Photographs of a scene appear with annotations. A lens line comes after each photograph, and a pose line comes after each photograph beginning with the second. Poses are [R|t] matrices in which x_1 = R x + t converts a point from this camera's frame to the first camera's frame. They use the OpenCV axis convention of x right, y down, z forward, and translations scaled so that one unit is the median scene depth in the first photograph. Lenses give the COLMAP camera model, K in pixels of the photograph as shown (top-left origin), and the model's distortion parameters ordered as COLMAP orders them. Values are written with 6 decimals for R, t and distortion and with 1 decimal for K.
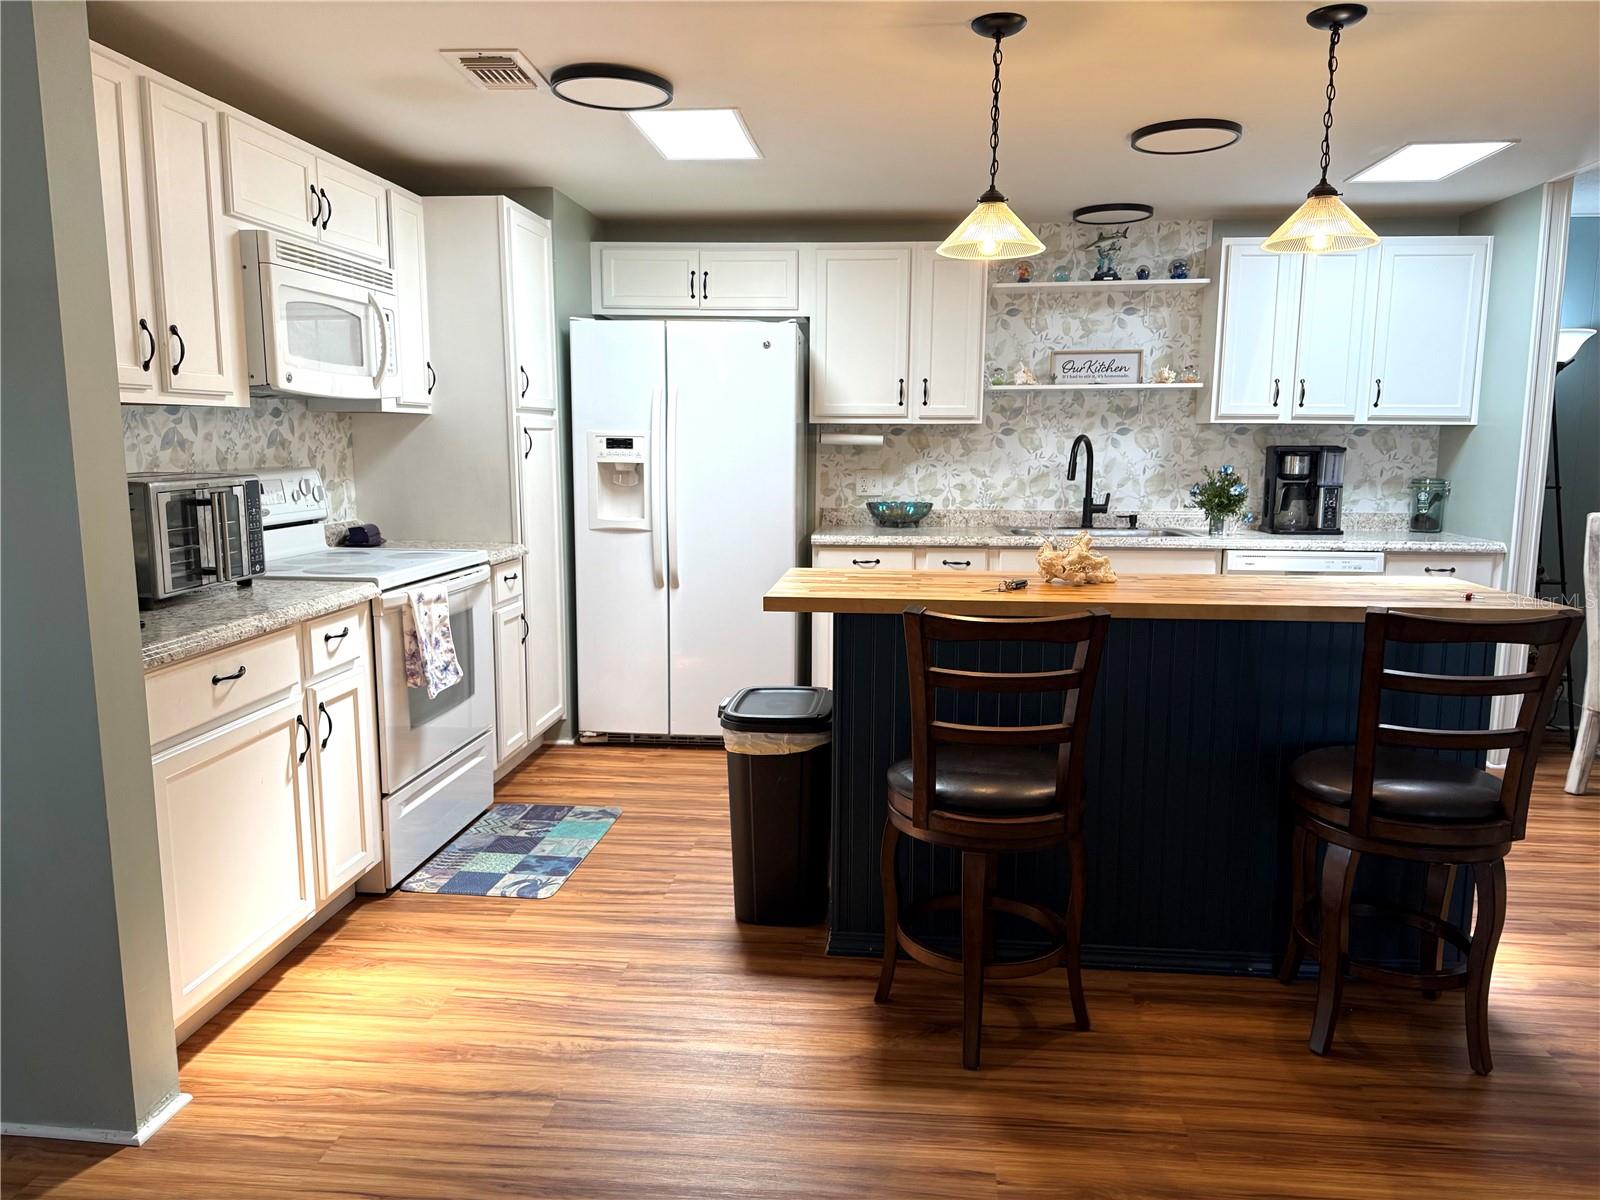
lens RADIAL K [[1146.9, 0, 803.2], [0, 1146.9, 610.0], [0, 0, 1]] dist [0.078280, -0.089385]
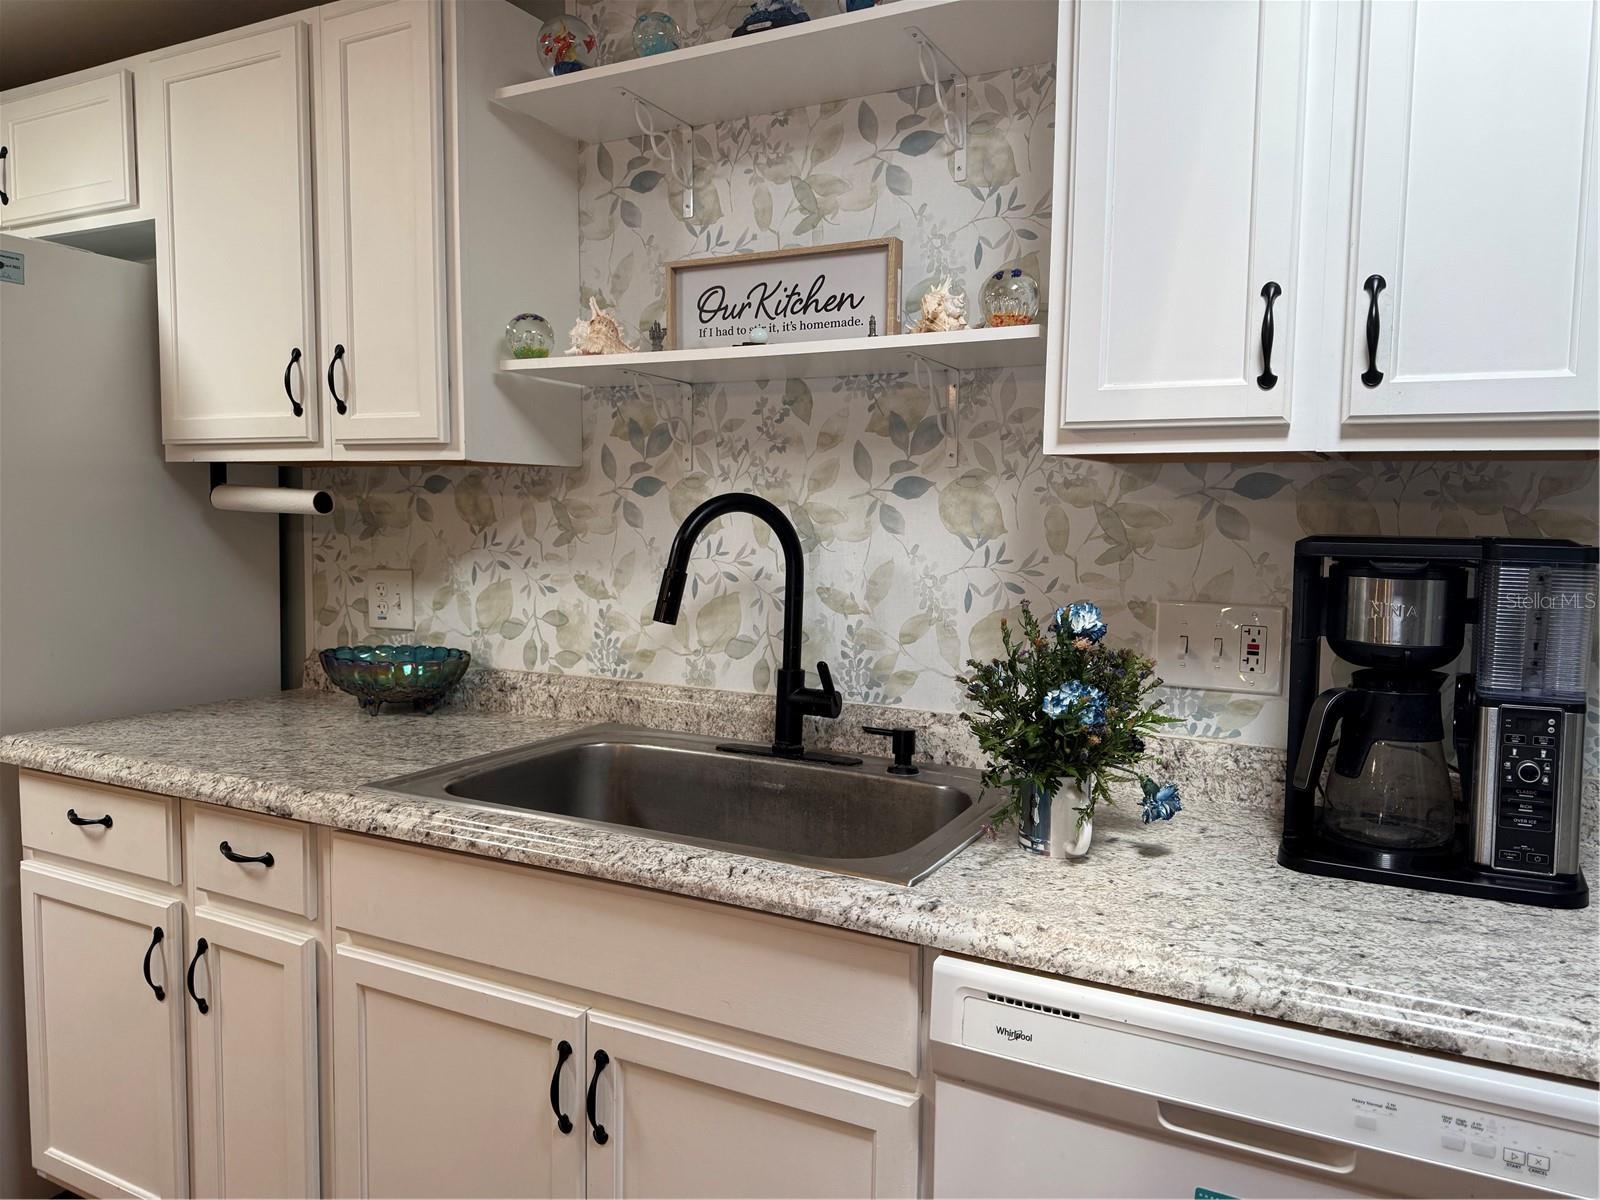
lens RADIAL K [[1146.9, 0, 796.7], [0, 1146.9, 597.9], [0, 0, 1]] dist [0.078280, -0.089385]
pose [[0.917916, 0.039698, -0.394785, 0.386929], [-0.071562, 0.995229, -0.066313, -0.095680], [0.390269, 0.089121, 0.916377, 0.672068]]
